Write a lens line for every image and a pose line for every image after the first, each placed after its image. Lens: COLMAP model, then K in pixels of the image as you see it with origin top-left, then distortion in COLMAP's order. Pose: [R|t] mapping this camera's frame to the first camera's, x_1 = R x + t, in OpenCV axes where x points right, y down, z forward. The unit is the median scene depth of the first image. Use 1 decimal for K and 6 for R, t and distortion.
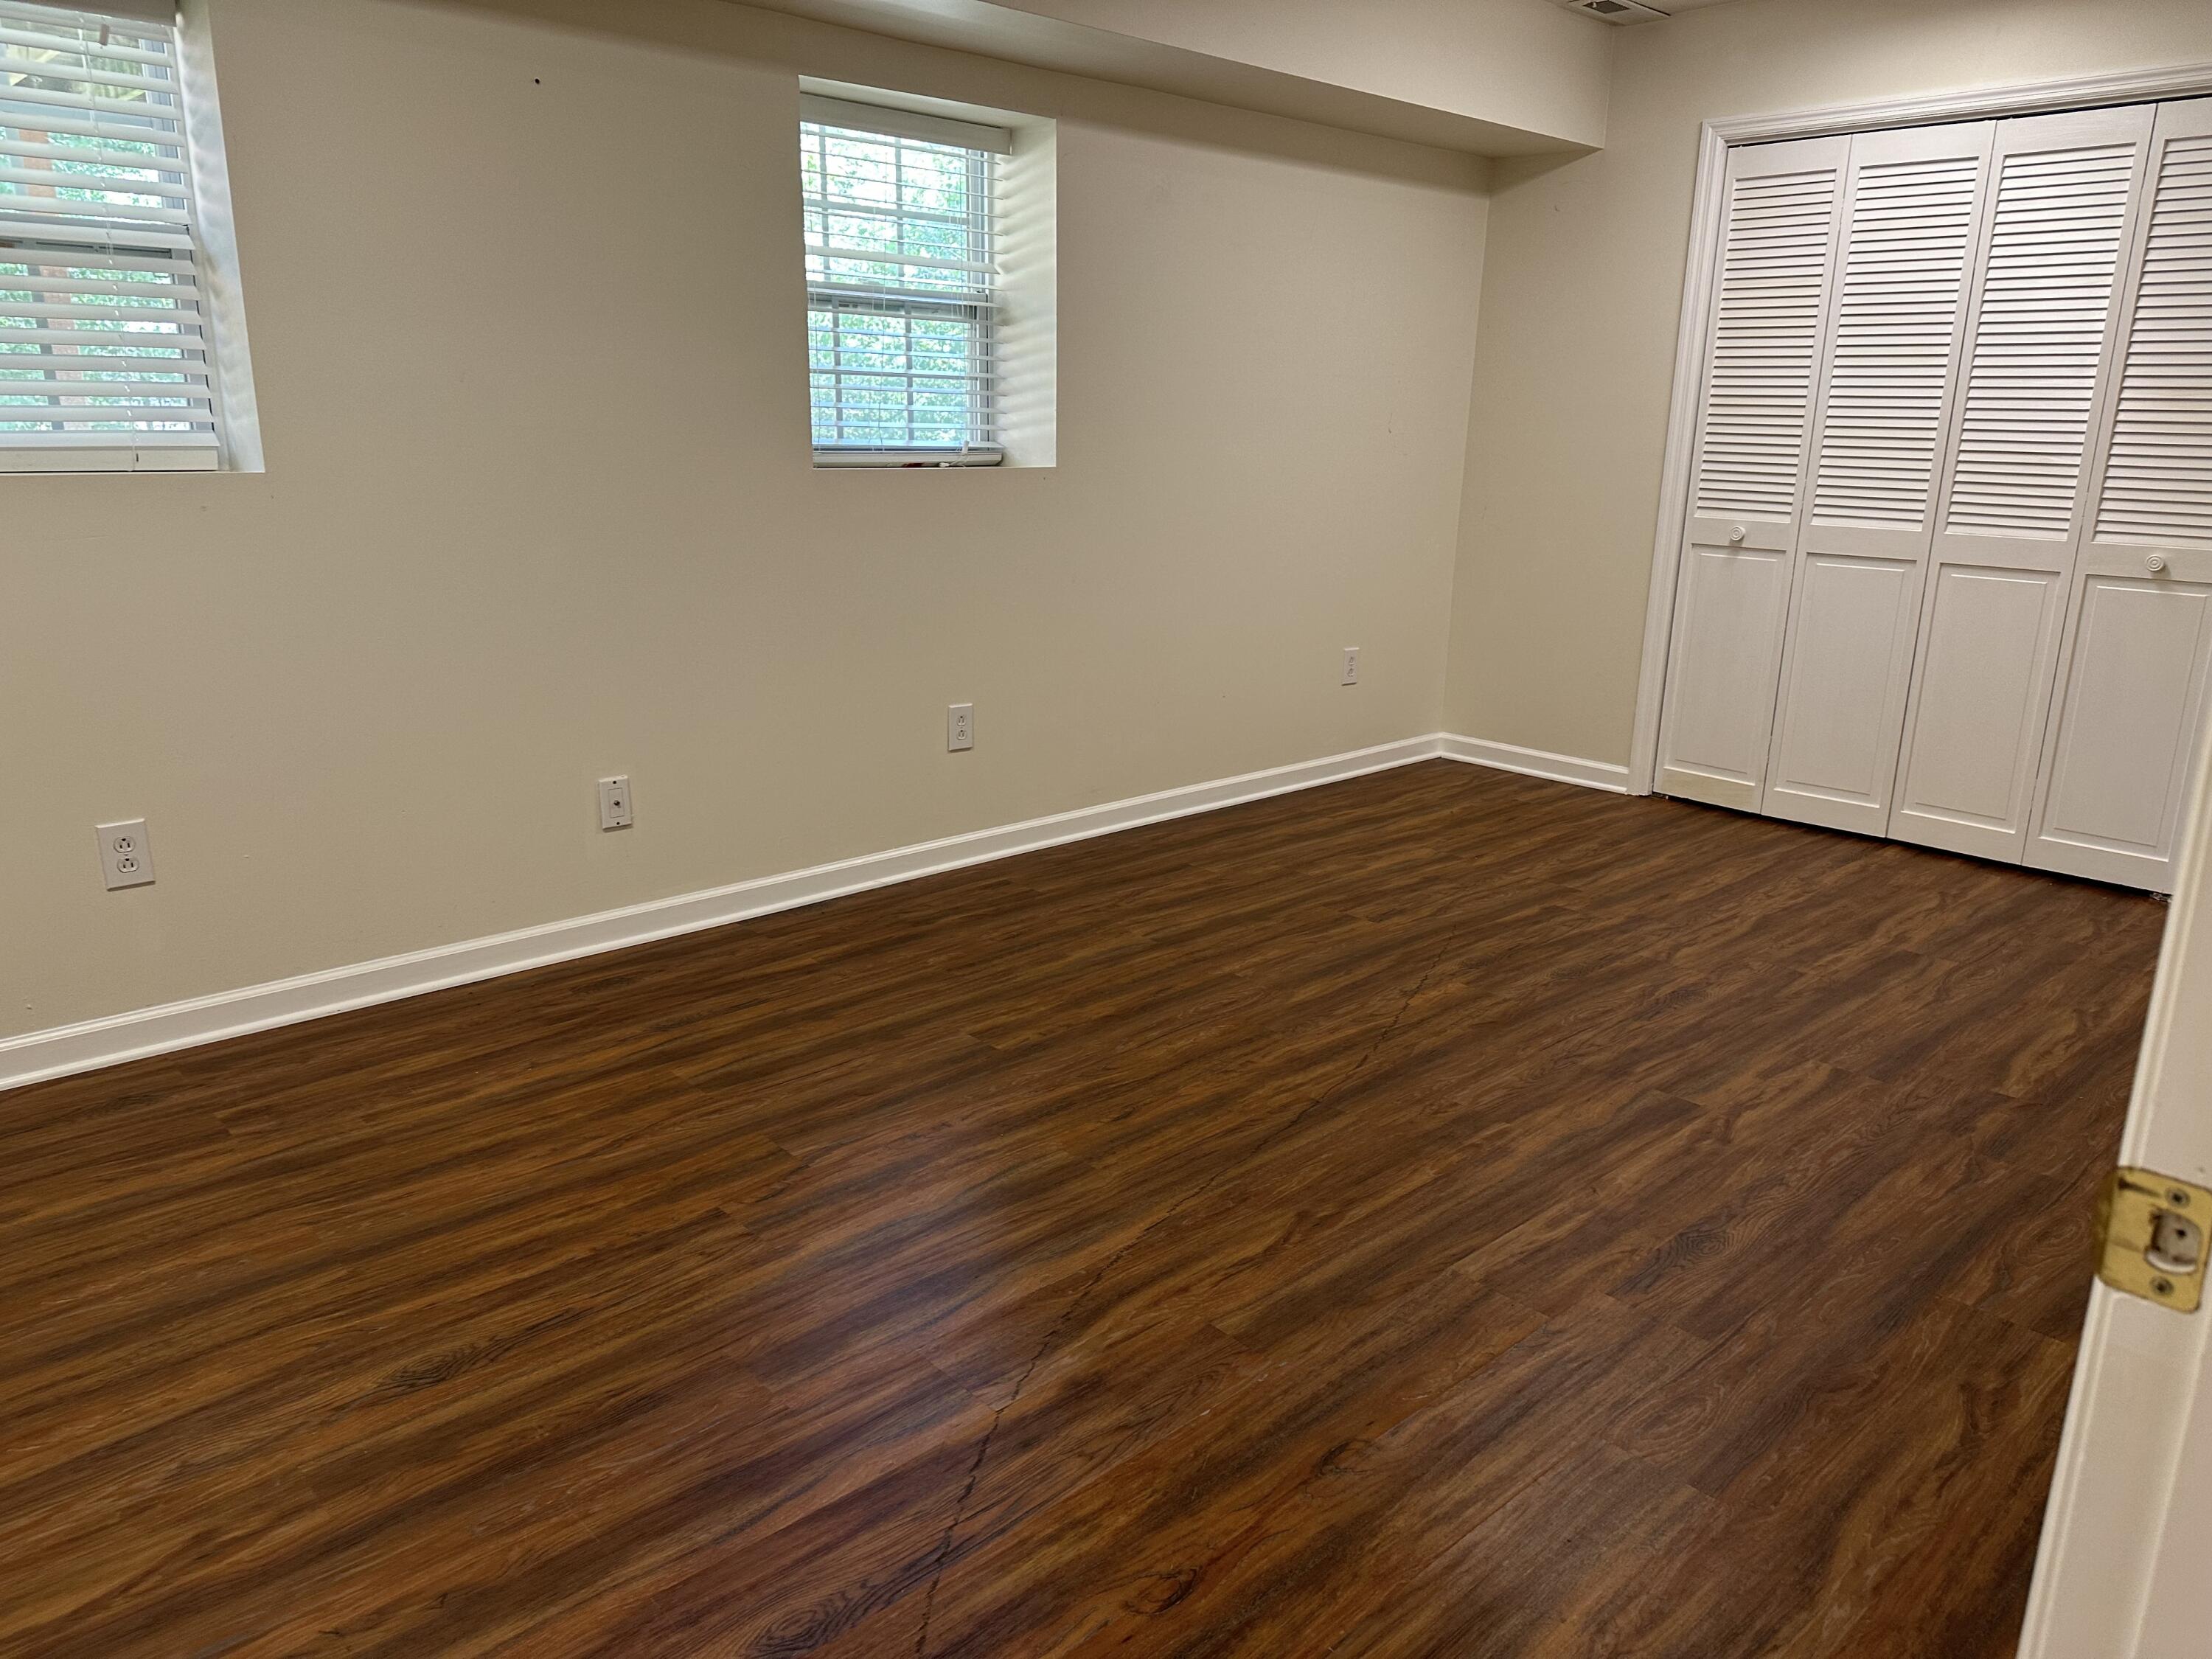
lens RADIAL K [[1544.4, 0, 1106.0], [0, 1544.4, 829.5], [0, 0, 1]] dist [0.178986, -0.335139]
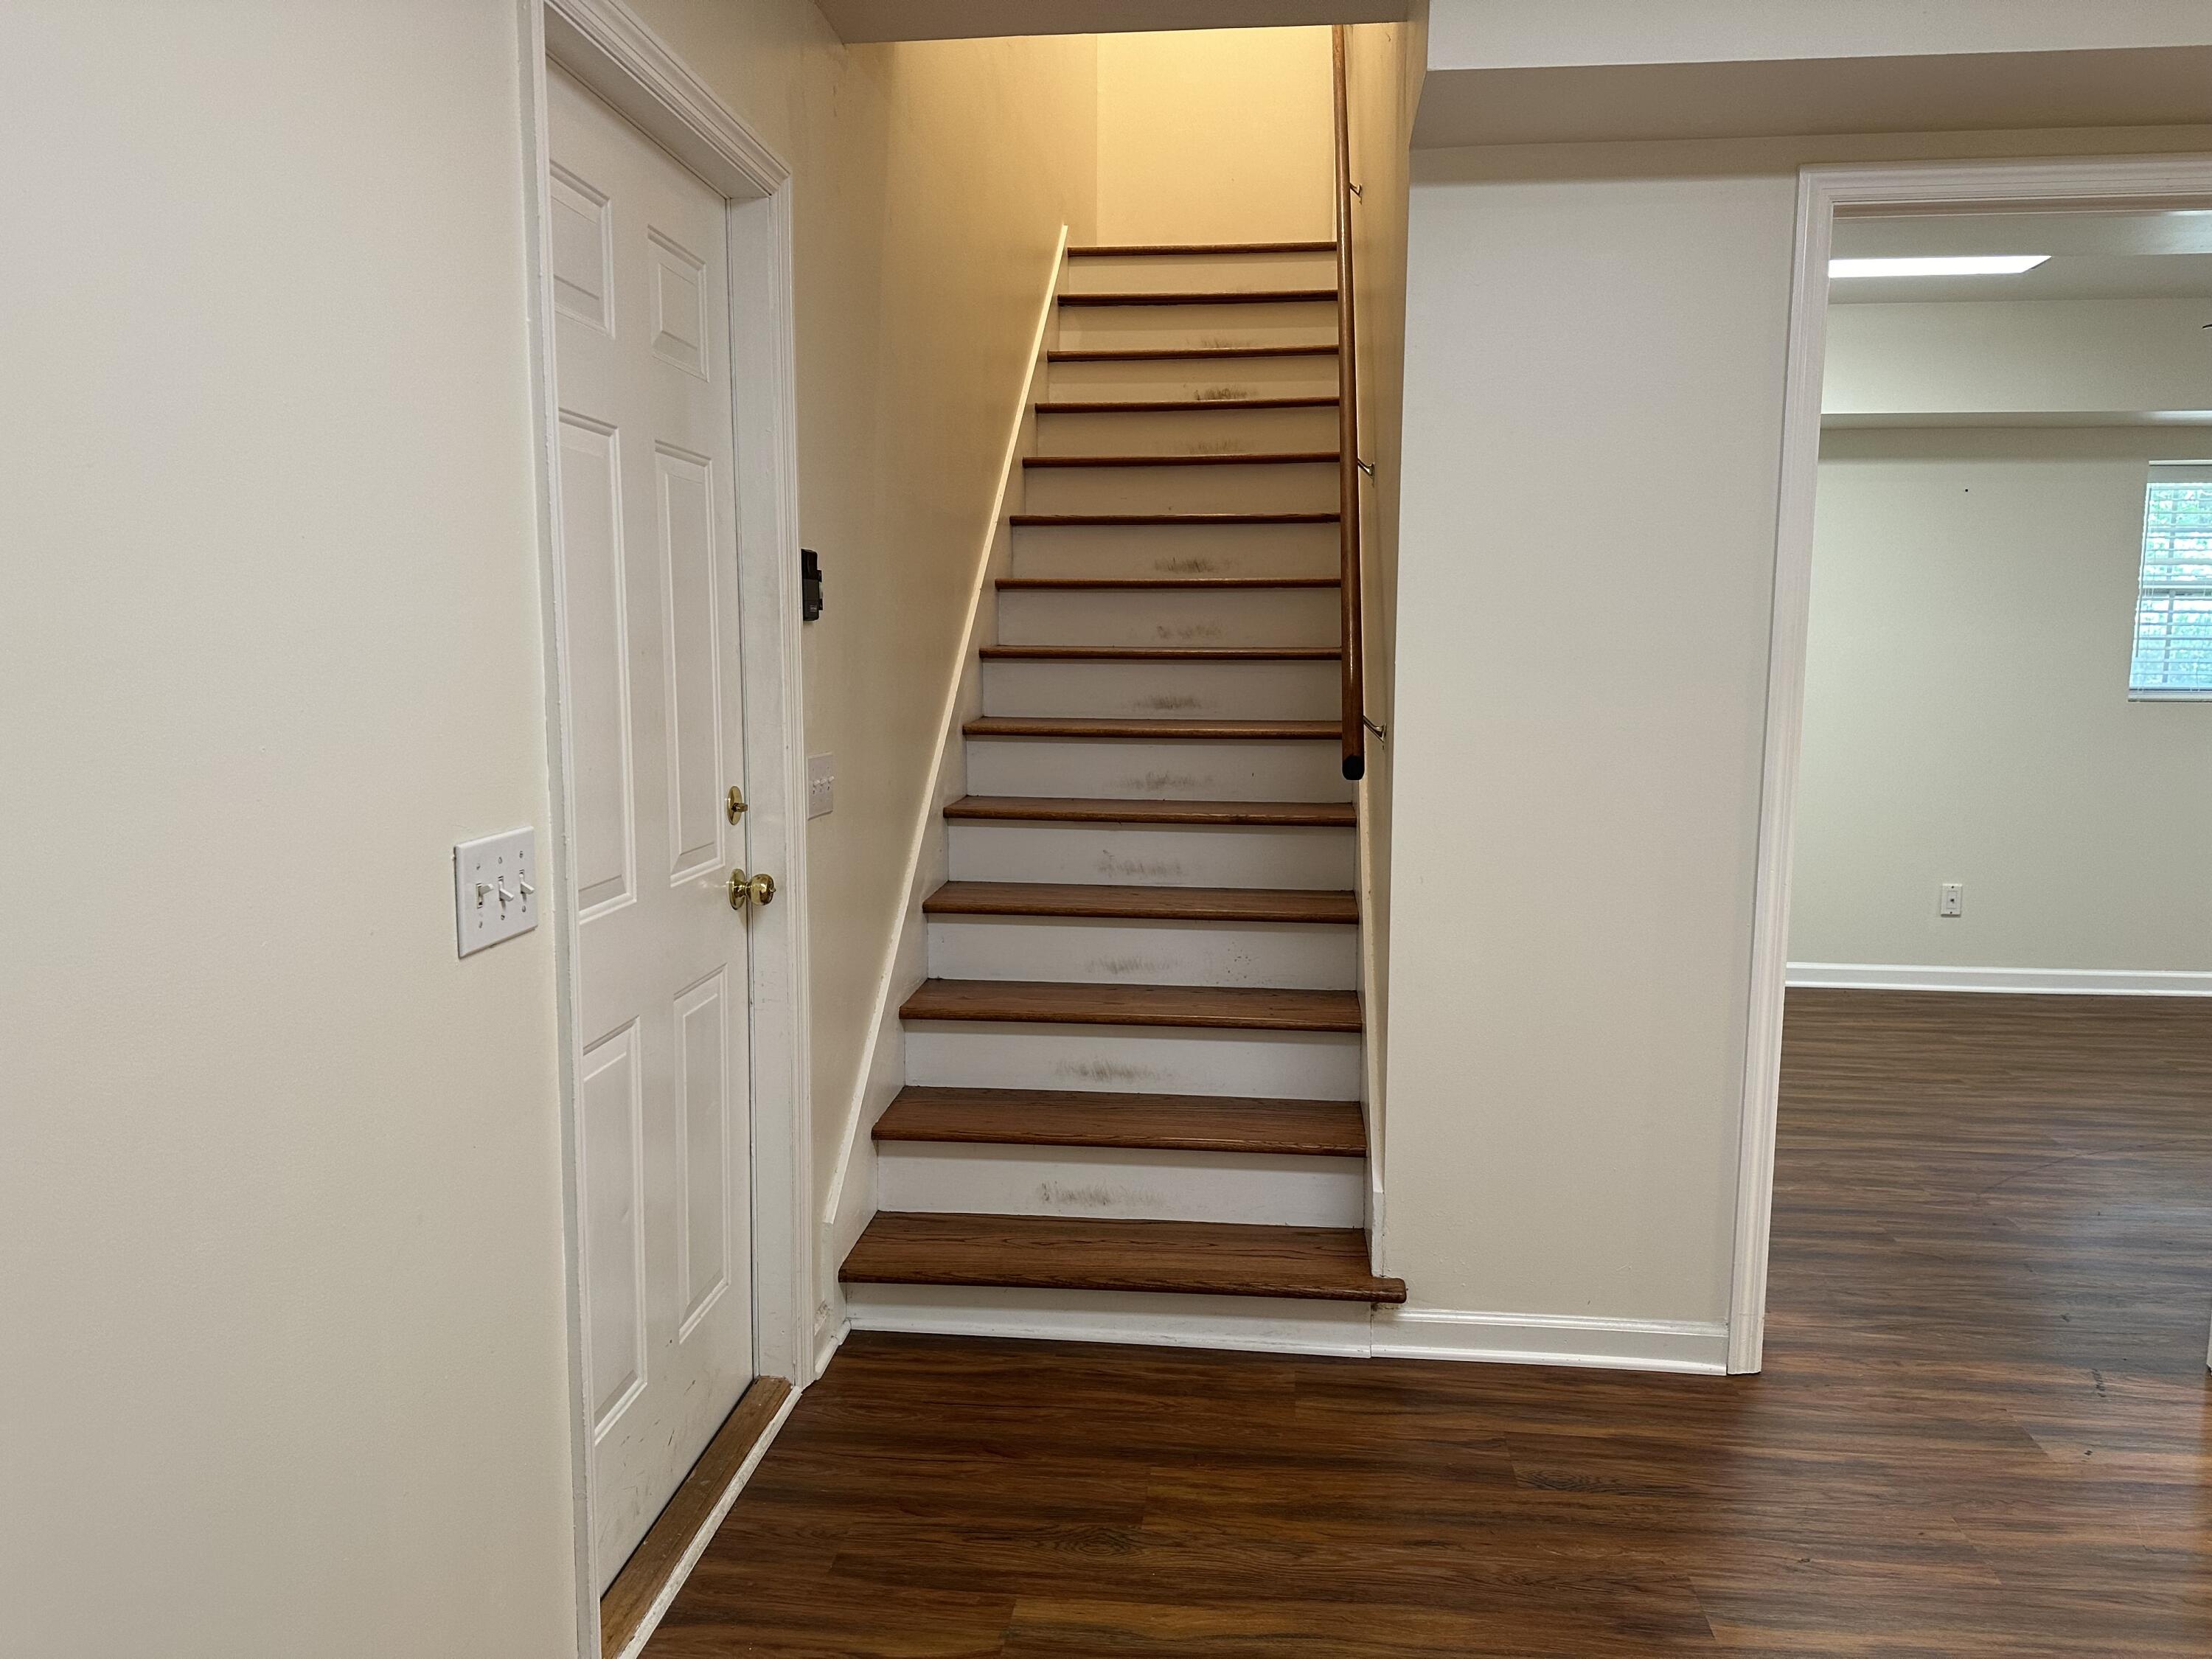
lens RADIAL K [[1549.8, 0, 1106.0], [0, 1549.8, 829.5], [0, 0, 1]] dist [0.096225, -0.119452]
pose [[0.657764, 0.077049, -0.749273, 0.423006], [-0.187325, 0.980234, -0.063647, 0.229525], [0.729559, 0.182222, 0.659196, -0.937228]]
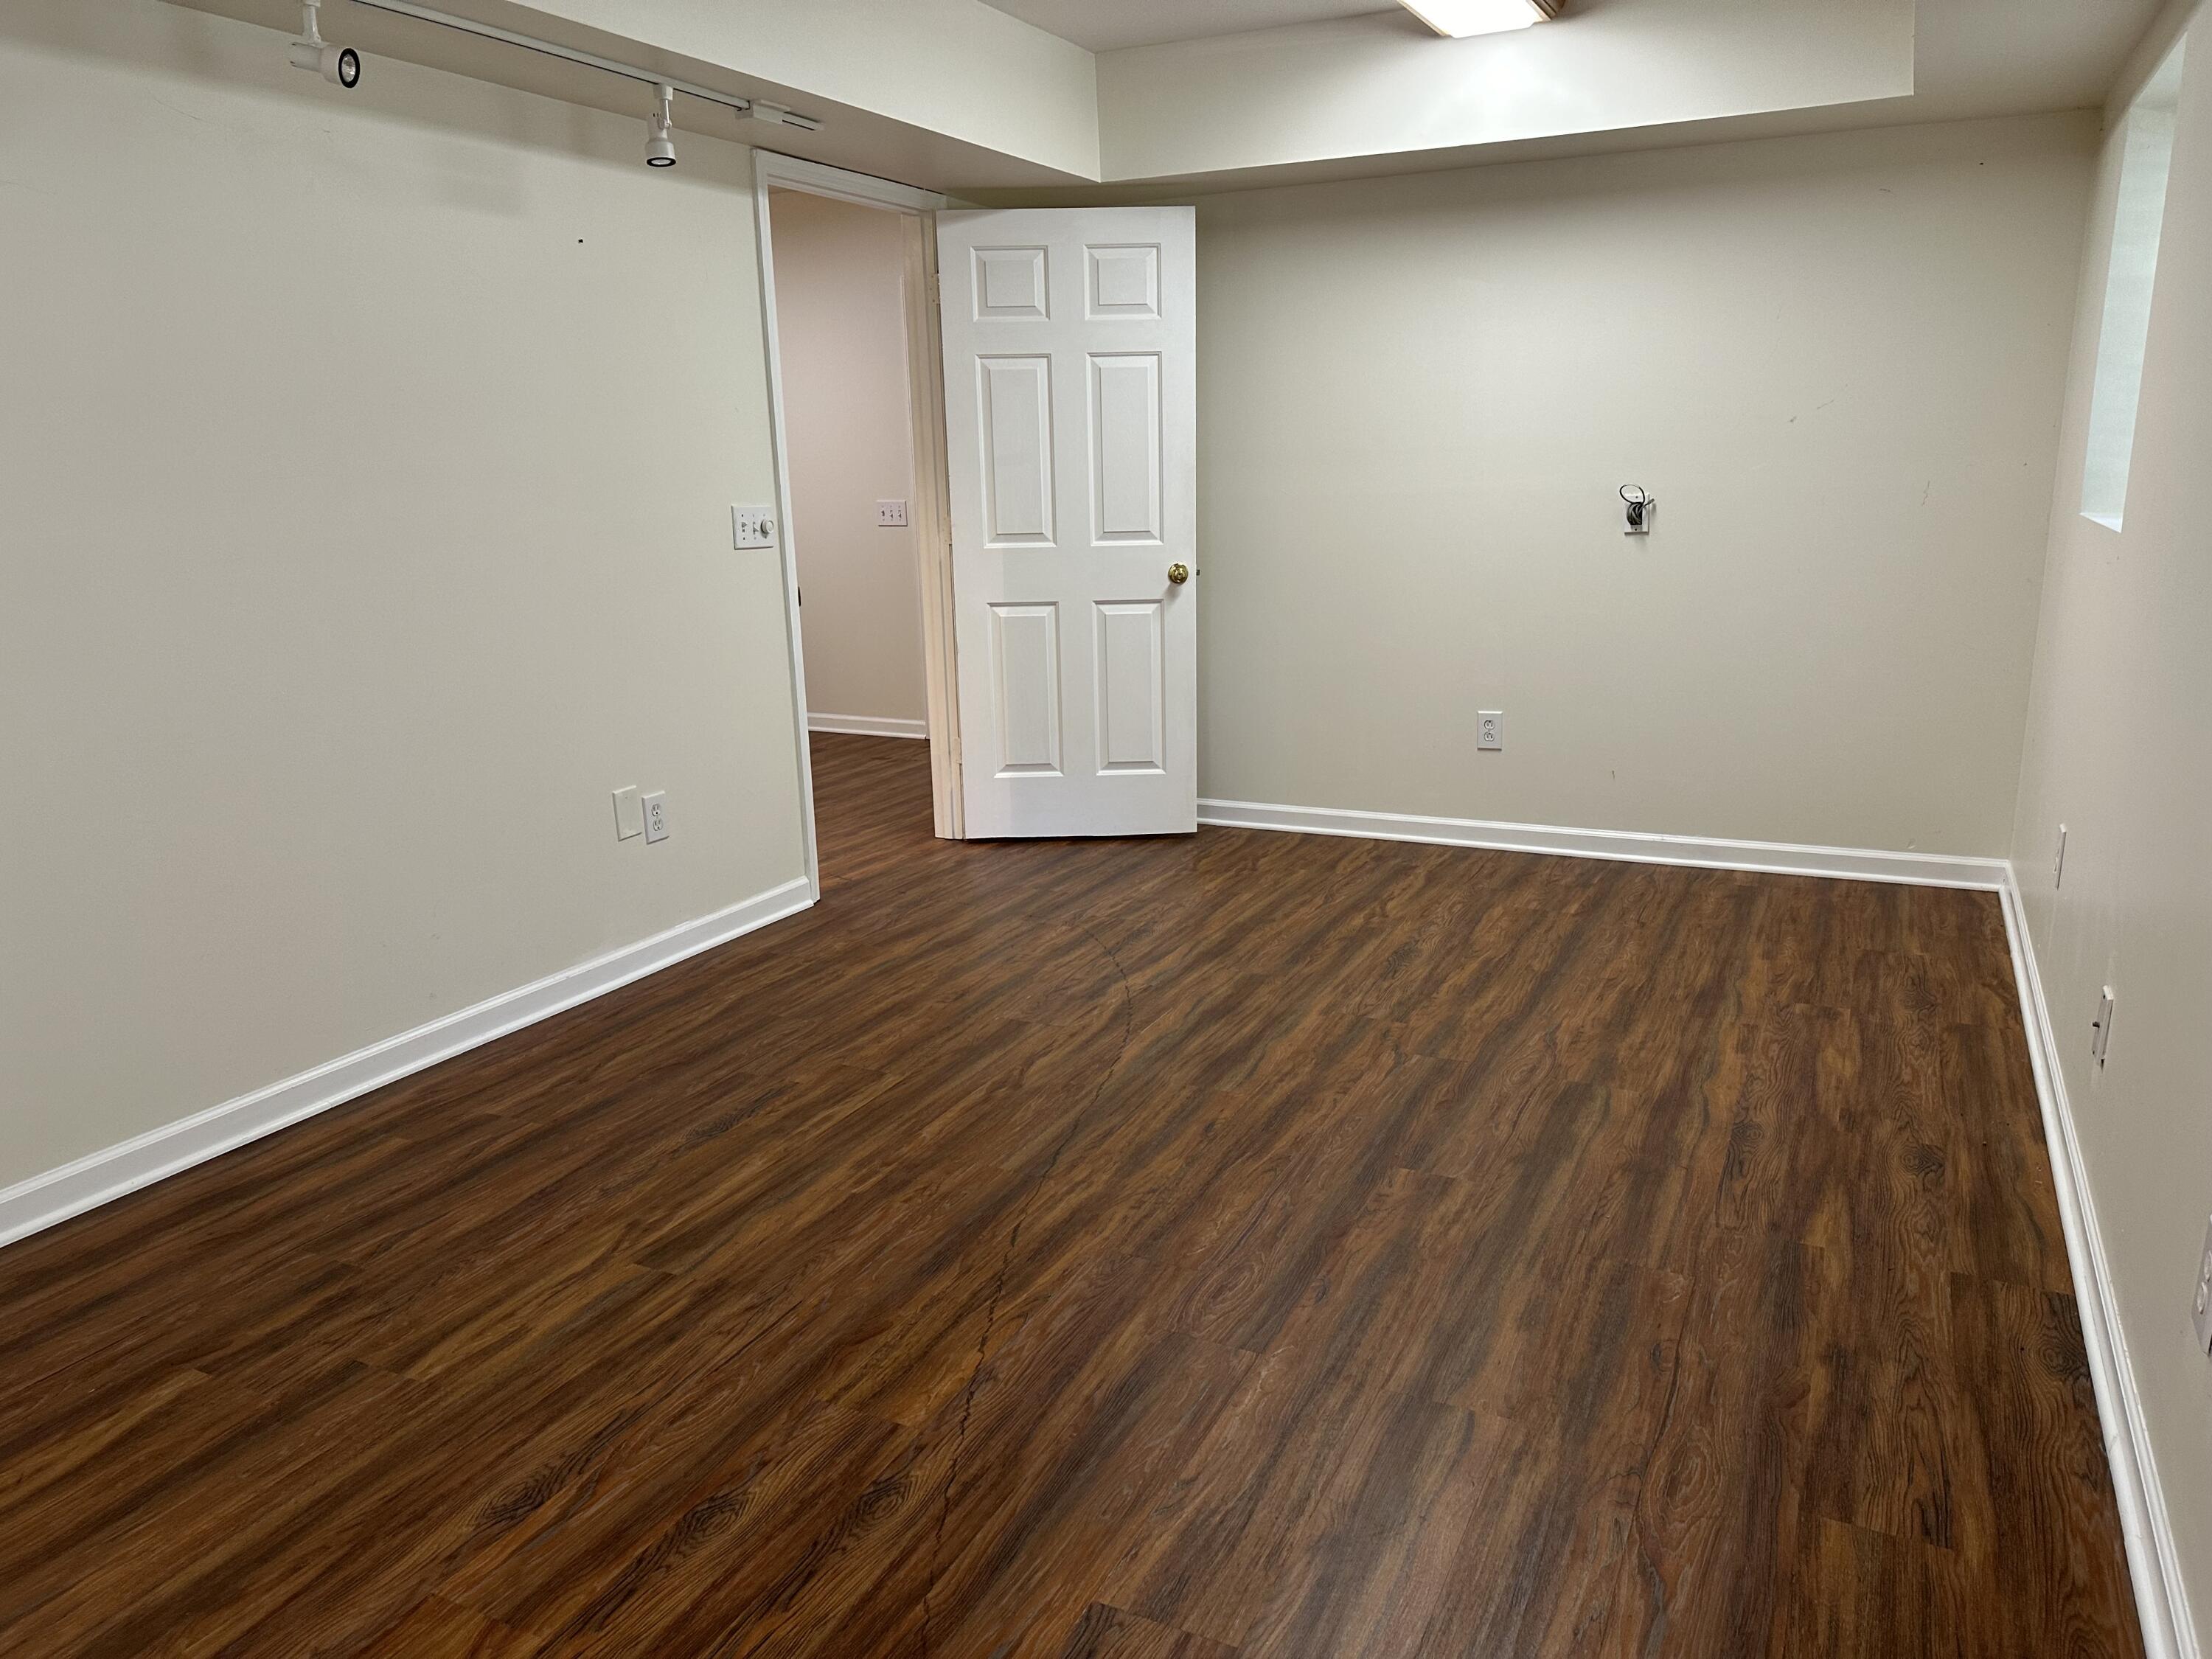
lens RADIAL K [[1544.4, 0, 1106.0], [0, 1544.4, 829.5], [0, 0, 1]] dist [0.178986, -0.335139]
pose [[-0.936157, 0.082076, -0.341869, 0.427513], [-0.087546, 0.887323, 0.452762, -0.475920], [0.340509, 0.453785, -0.823488, 1.768502]]
